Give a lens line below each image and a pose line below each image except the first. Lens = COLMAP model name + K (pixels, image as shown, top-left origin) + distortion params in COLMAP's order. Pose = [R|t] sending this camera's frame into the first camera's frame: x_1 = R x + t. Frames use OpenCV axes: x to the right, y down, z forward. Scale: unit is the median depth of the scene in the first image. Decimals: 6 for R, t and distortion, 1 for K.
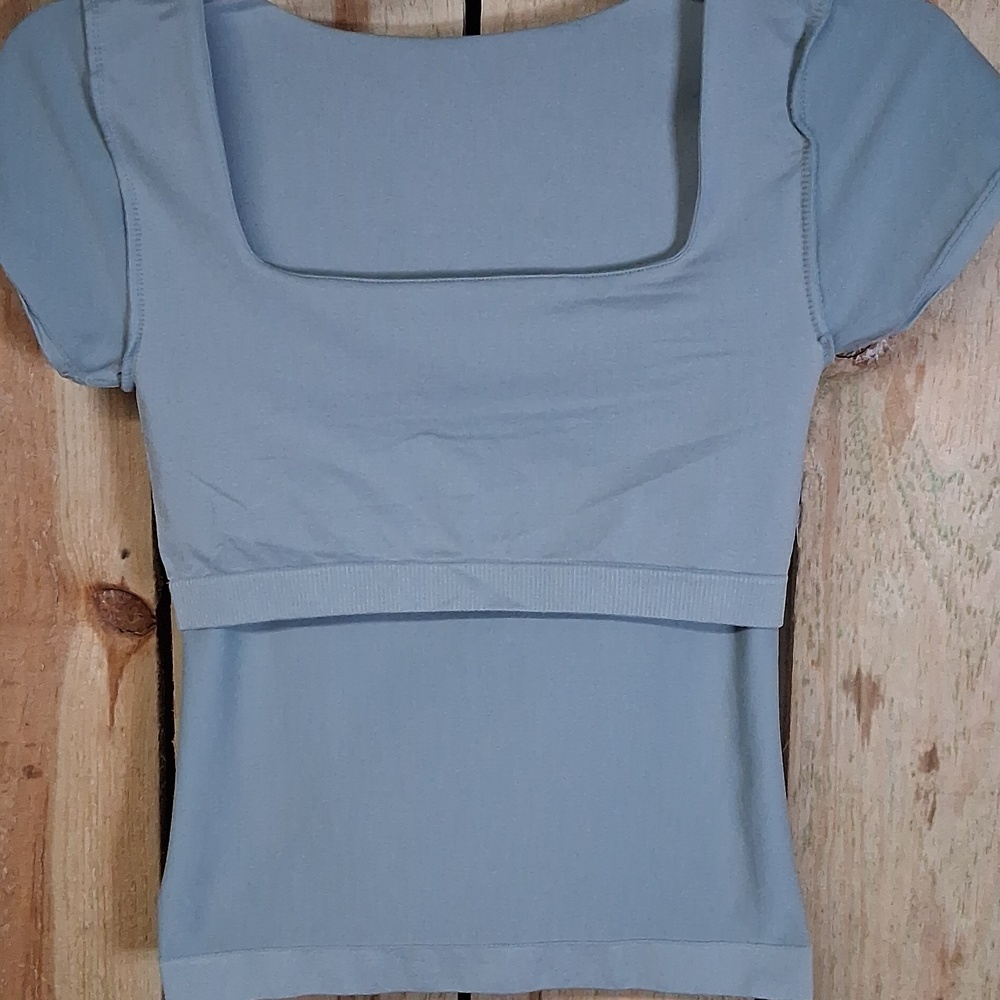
lens RADIAL K [[1465.7, 0, 449.7], [0, 1465.7, 533.7], [0, 0, 1]] dist [0.021268, -0.063372]
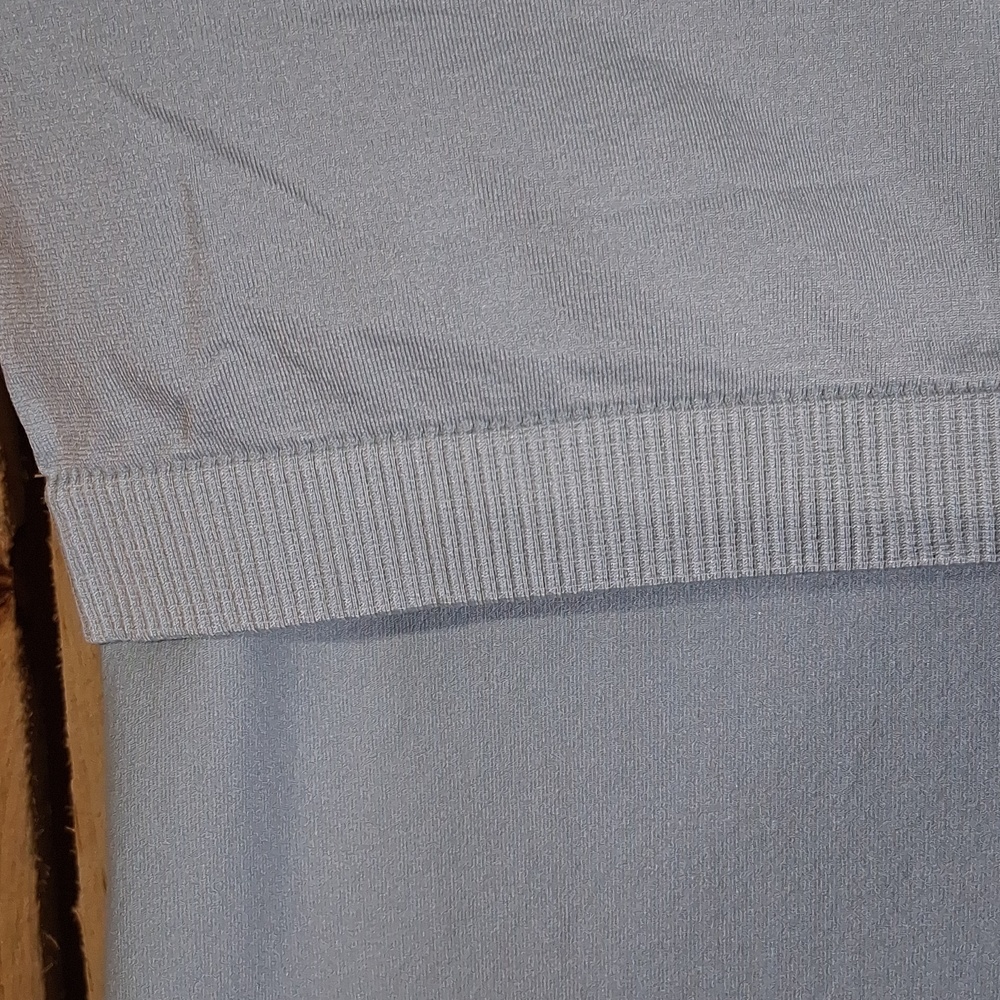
lens RADIAL K [[1465.7, 0, 449.7], [0, 1465.7, 533.7], [0, 0, 1]] dist [0.021268, -0.063372]
pose [[0.995873, -0.034997, 0.083743, -0.136997], [0.026756, 0.994868, 0.097575, 0.016499], [-0.086728, -0.094932, 0.991699, 0.708220]]
